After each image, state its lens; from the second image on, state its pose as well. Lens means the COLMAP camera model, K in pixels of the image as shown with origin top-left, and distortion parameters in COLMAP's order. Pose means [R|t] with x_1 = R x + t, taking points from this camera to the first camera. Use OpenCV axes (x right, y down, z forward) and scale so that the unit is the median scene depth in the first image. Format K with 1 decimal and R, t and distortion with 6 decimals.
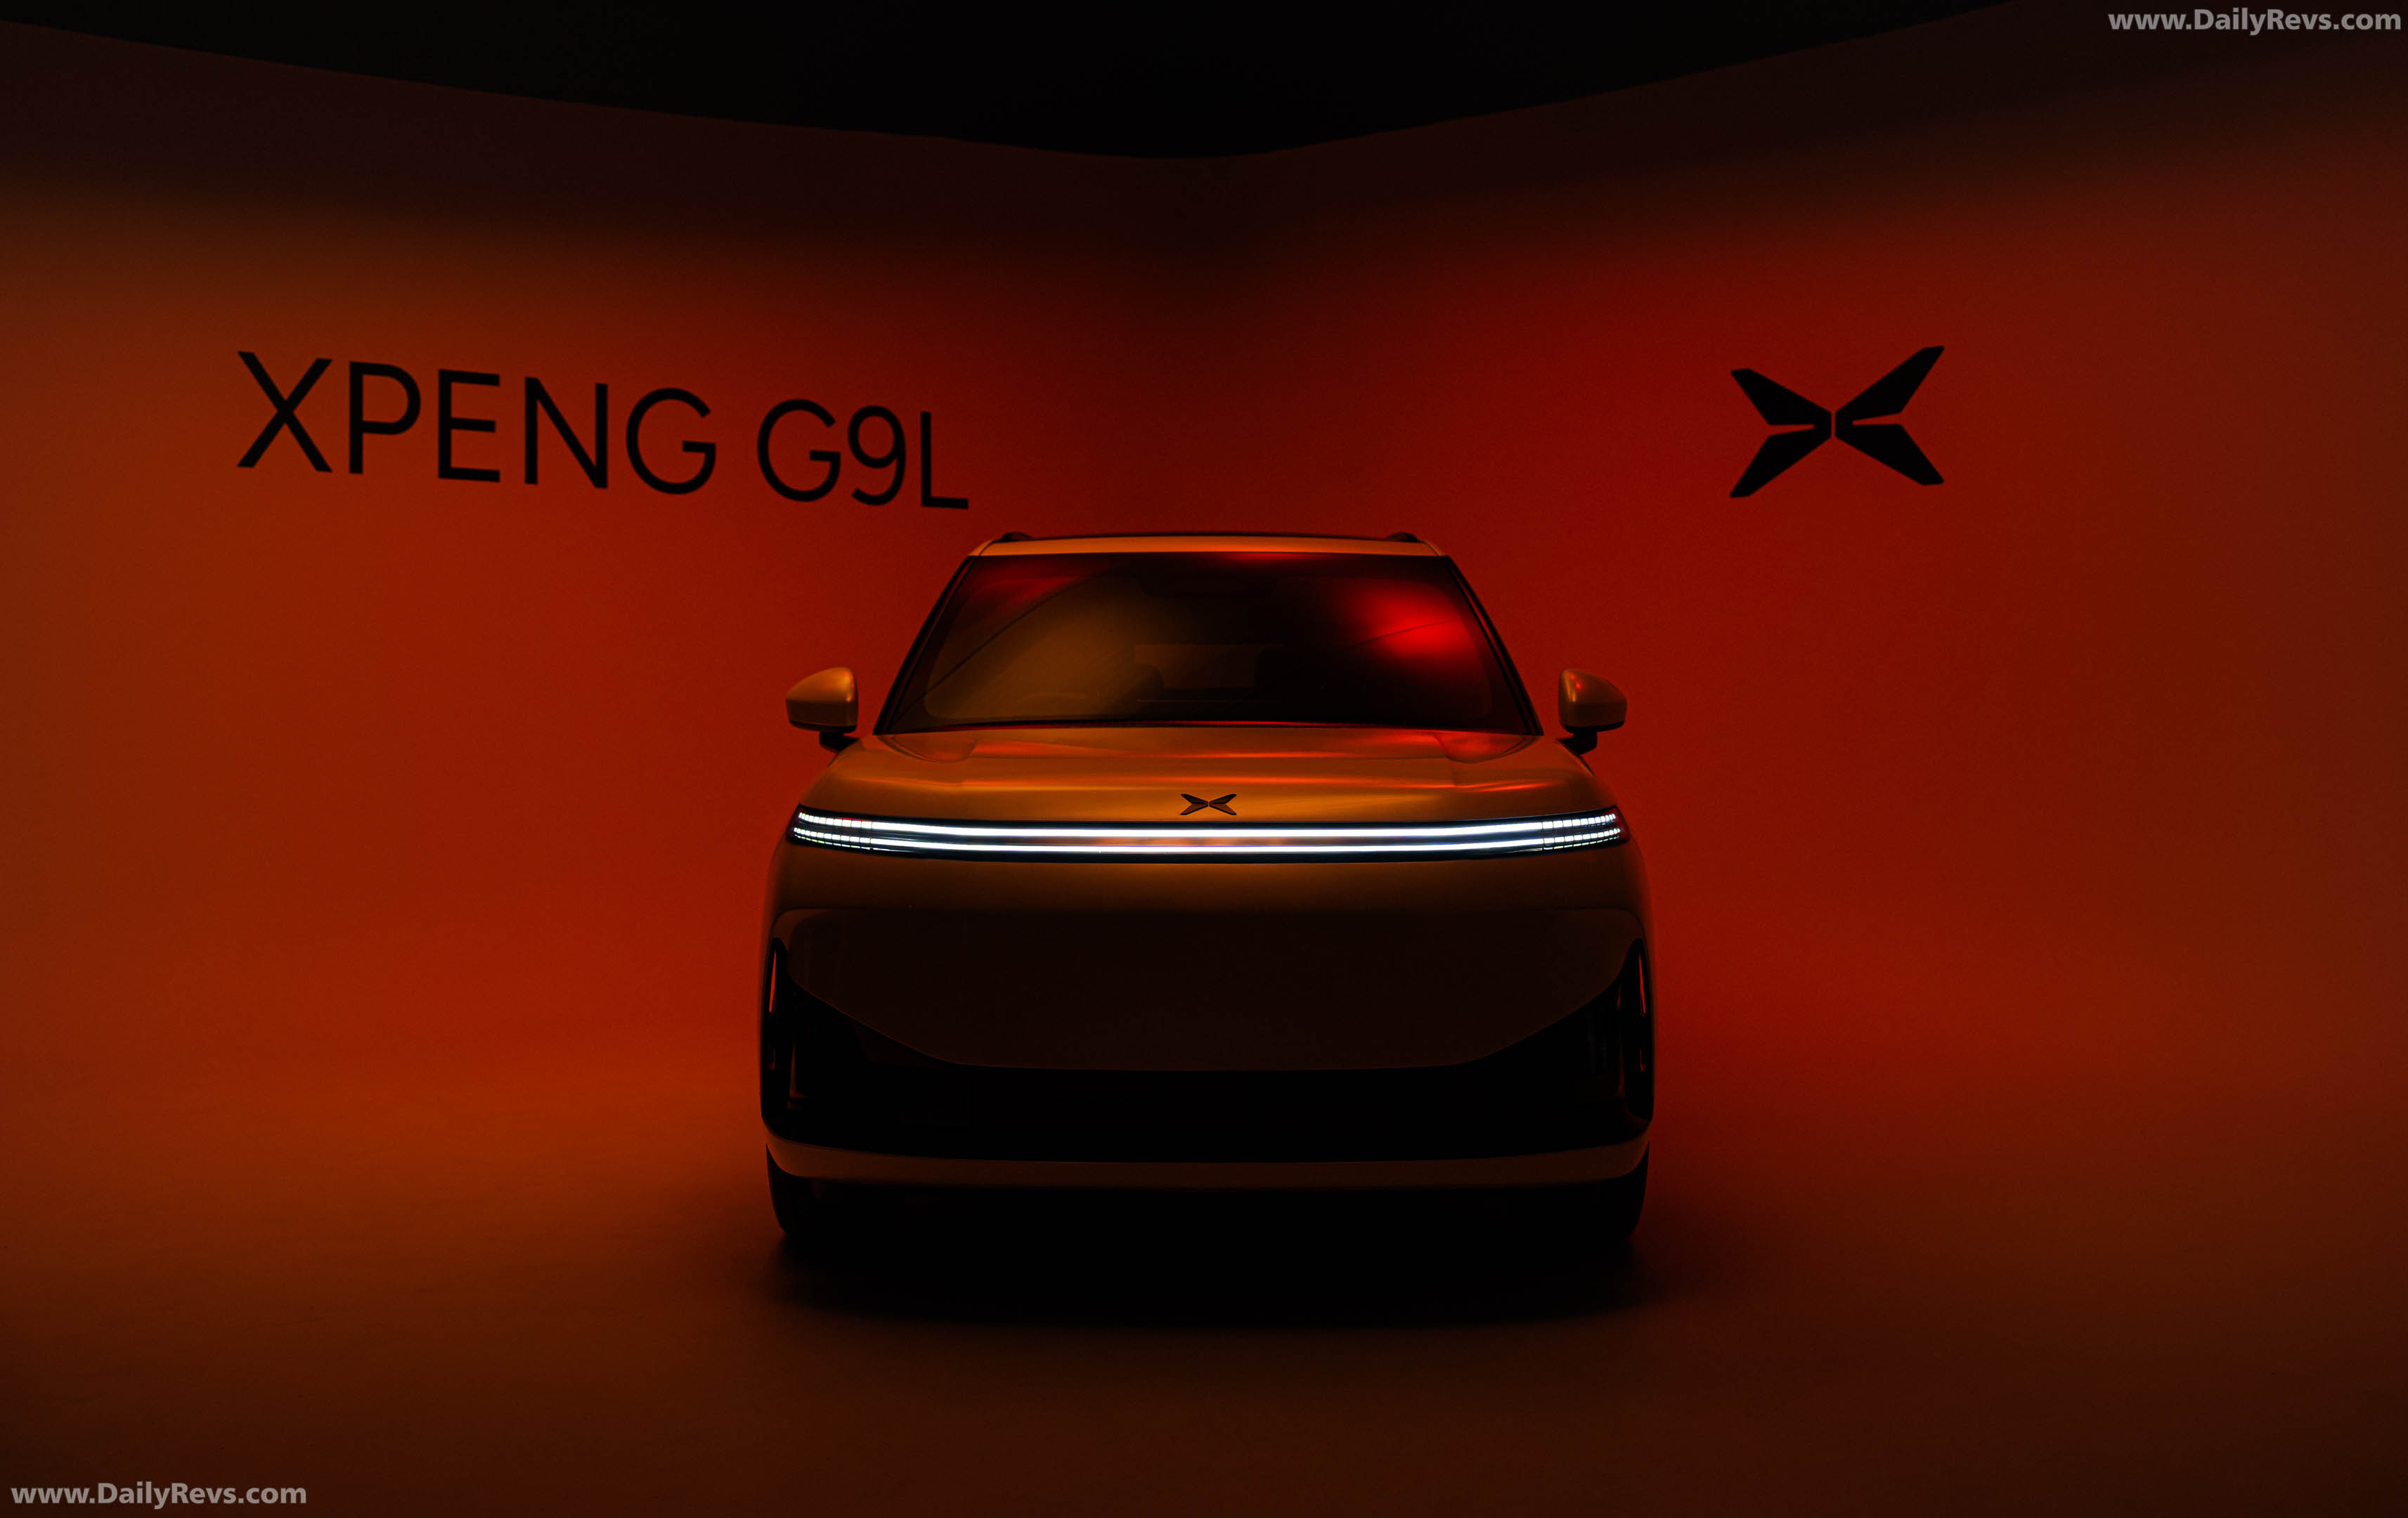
lens RADIAL K [[2513.8, 0, 1202.7], [0, 2513.8, 756.4], [0, 0, 1]] dist [0.011458, -0.028704]
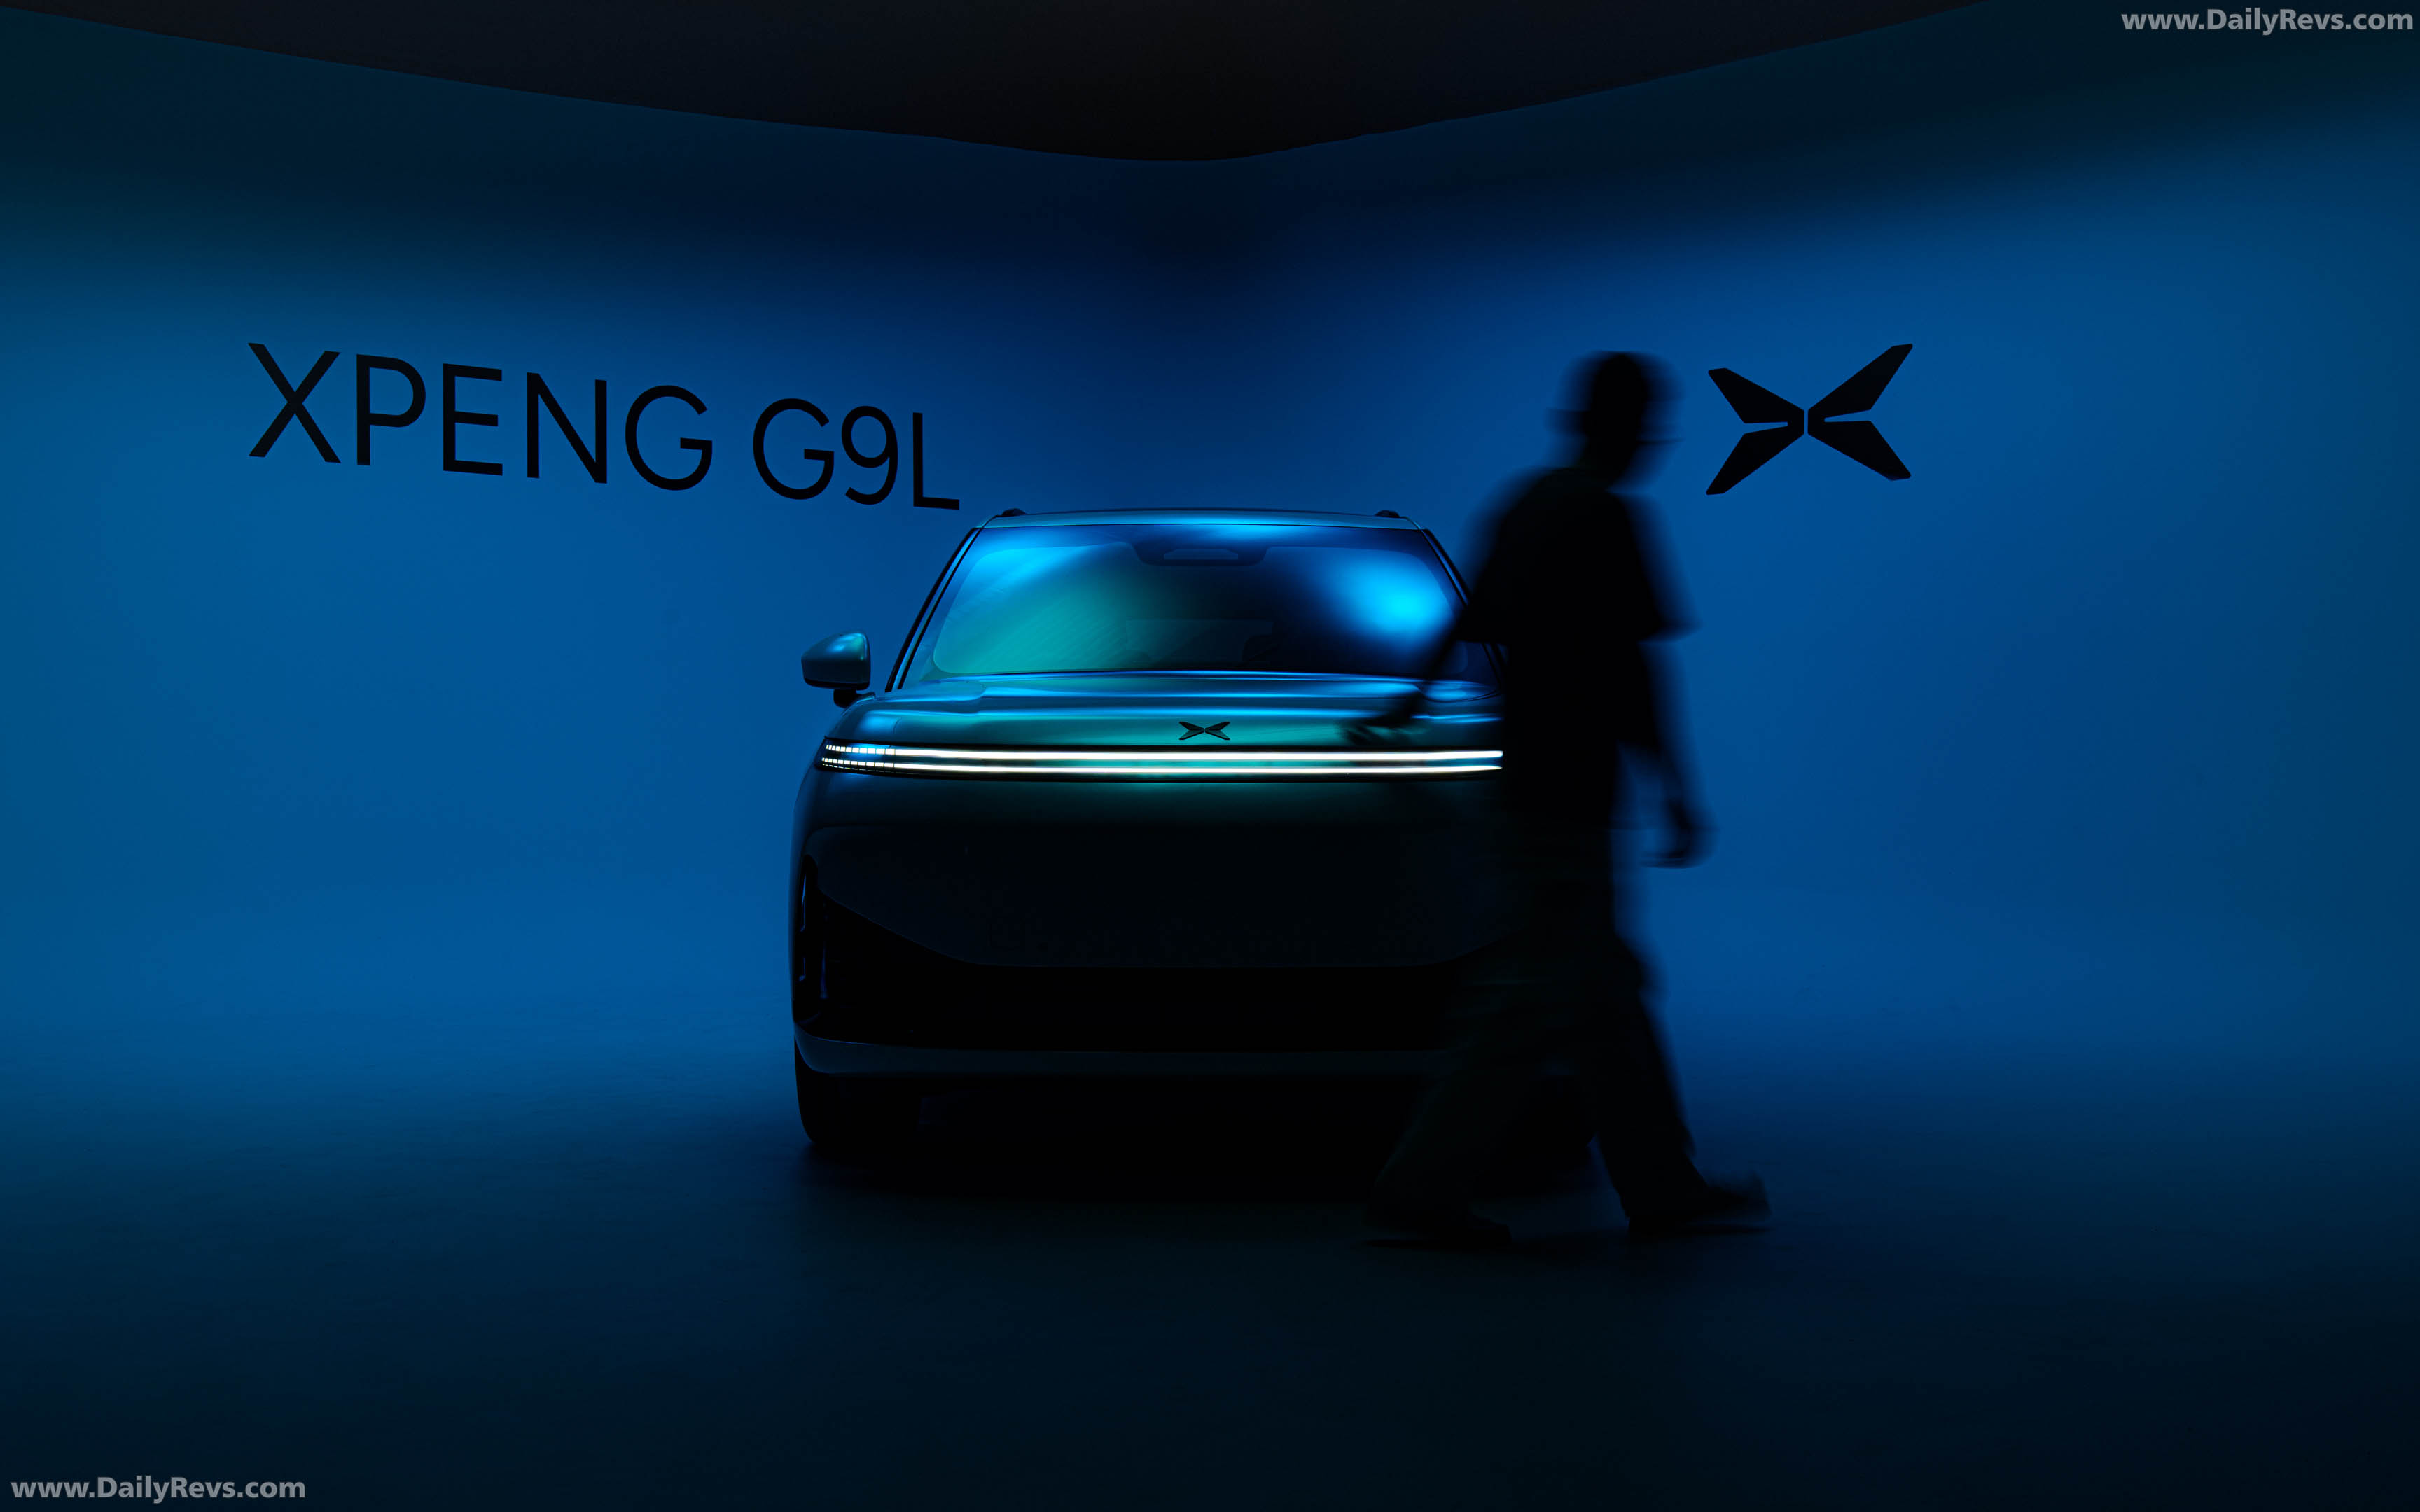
lens RADIAL K [[2618.7, 0, 1216.8], [0, 2618.7, 888.1], [0, 0, 1]] dist [-0.003844, 0.046613]
pose [[0.999918, 0.000788, 0.012745, -0.003511], [-0.001155, 0.999585, 0.028794, 0.028929], [-0.012717, -0.028807, 0.999504, -0.073990]]
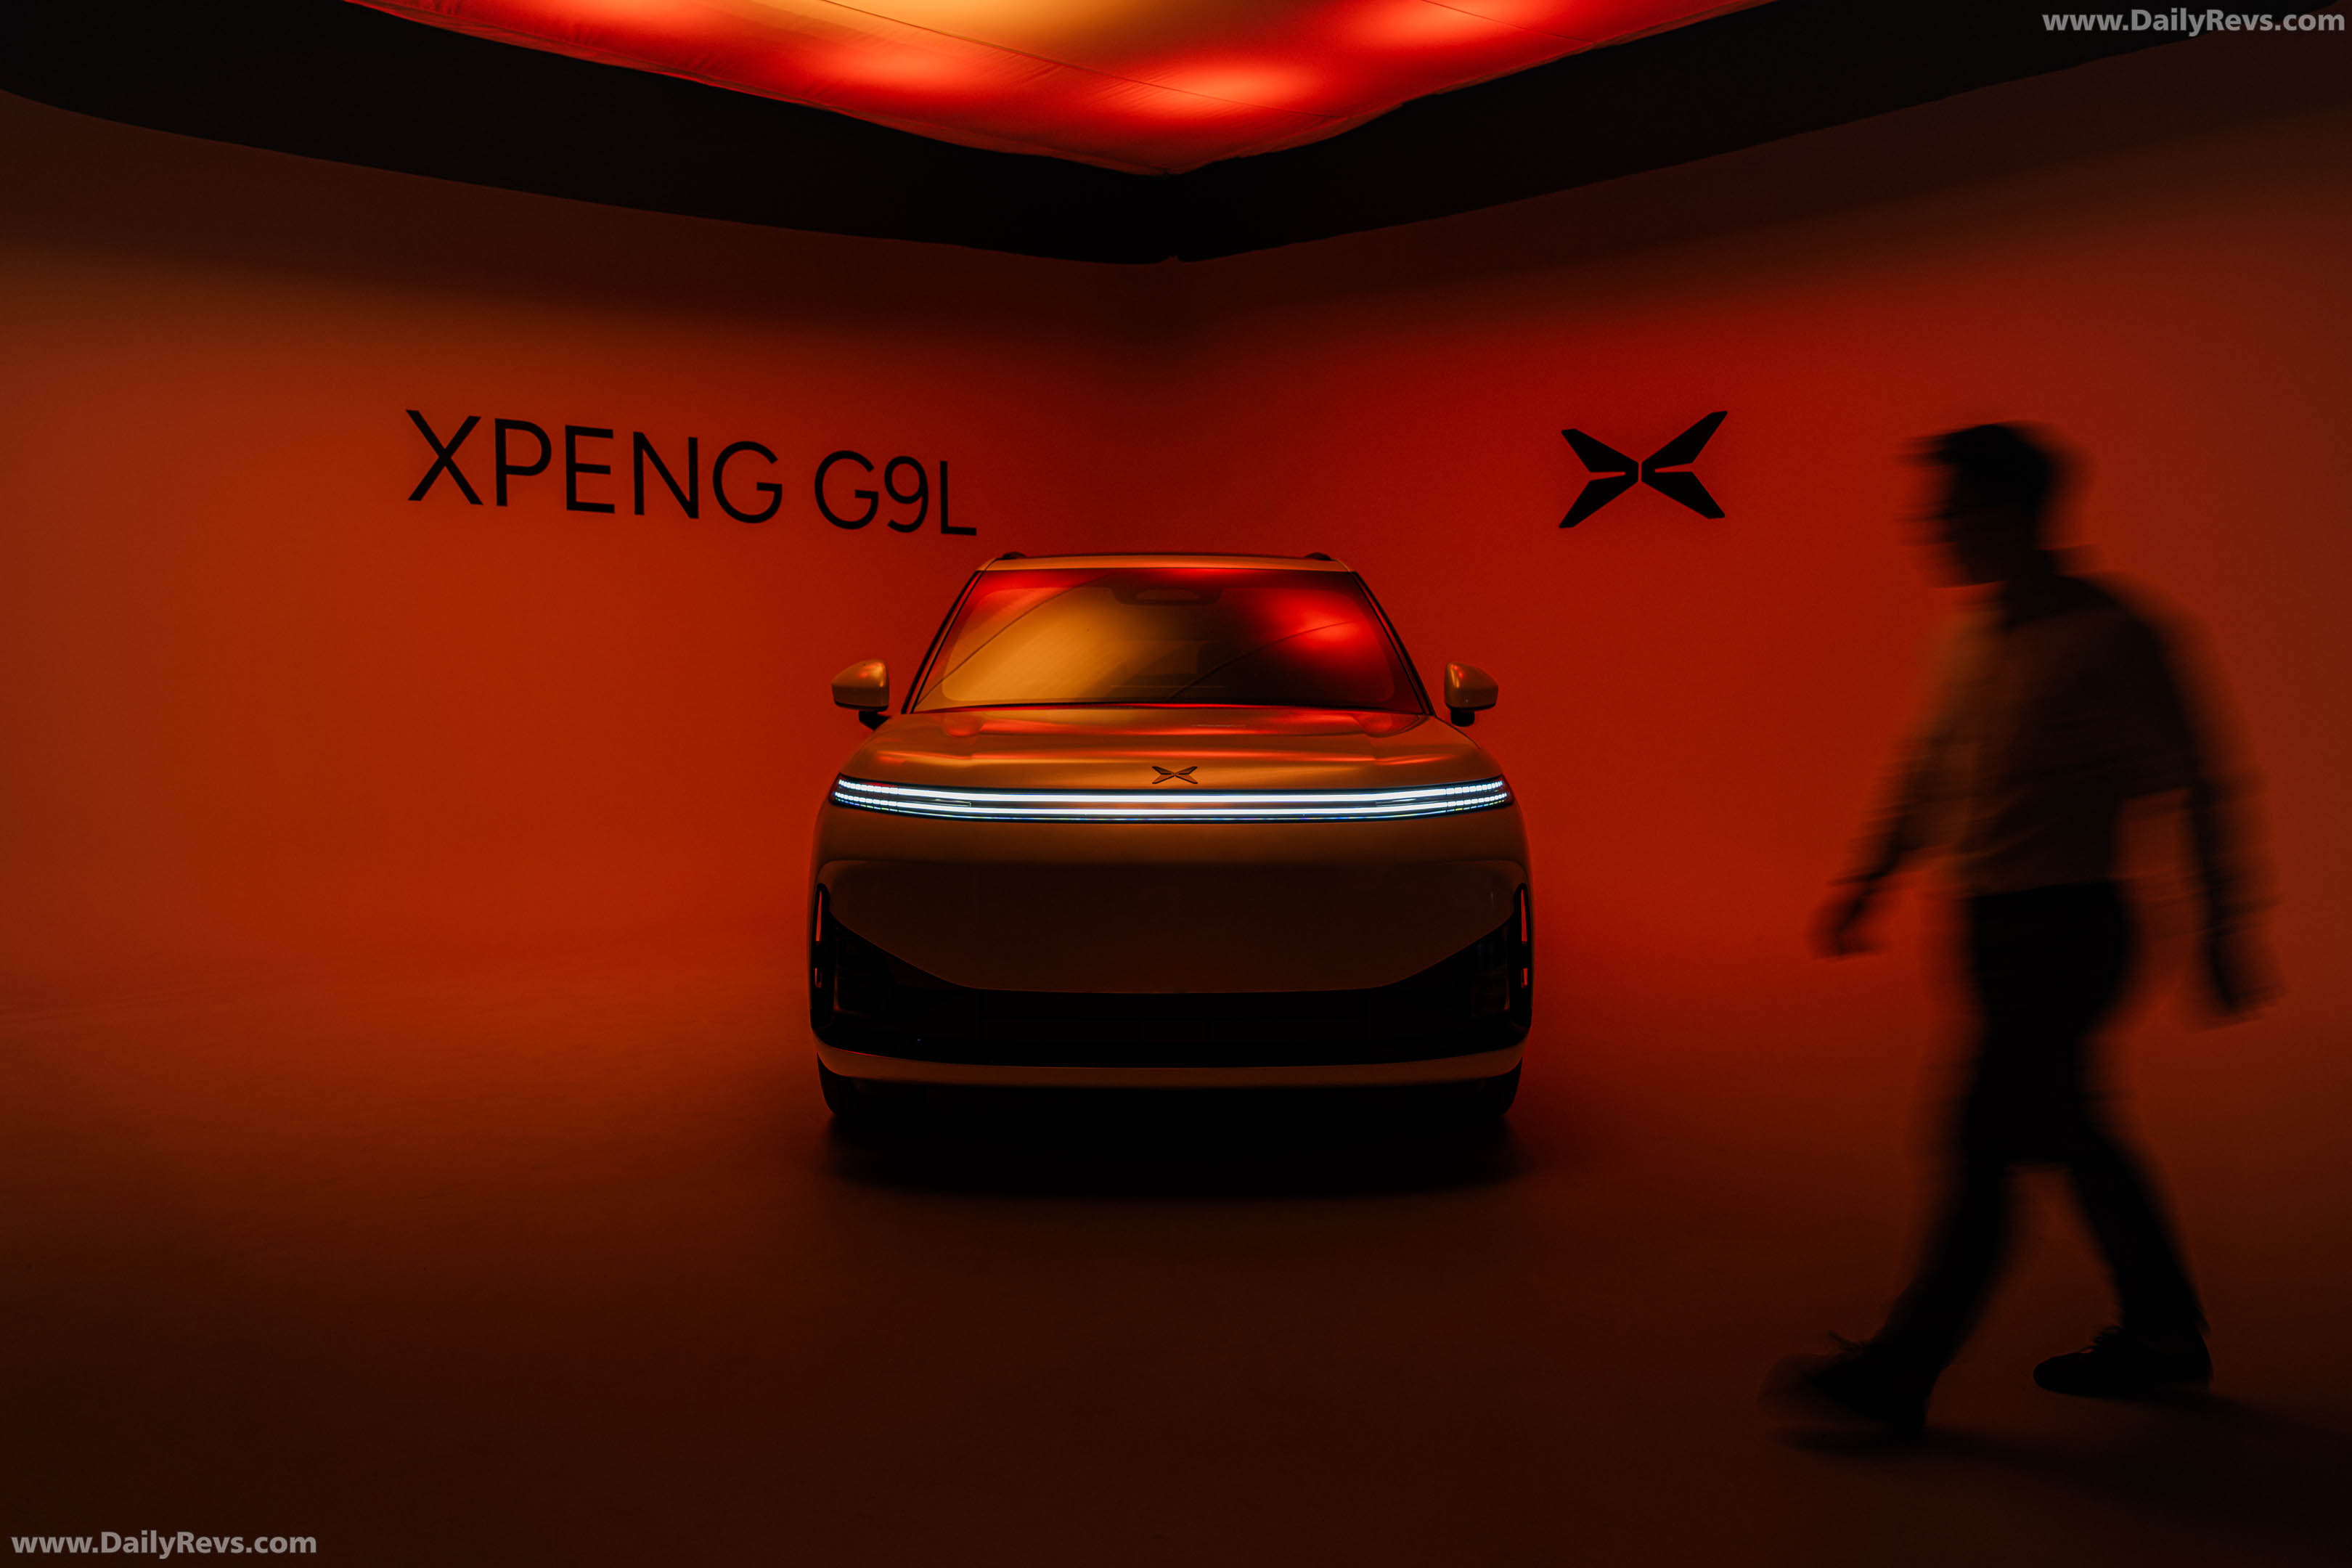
lens RADIAL K [[1782.9, 0, 1176.1], [0, 1782.9, 830.1], [0, 0, 1]] dist [-0.004536, -0.000370]
pose [[0.999849, 0.000035, 0.017405, -0.006378], [-0.001133, 0.998010, 0.063050, -0.004551], [-0.017368, -0.063060, 0.997859, 0.072052]]
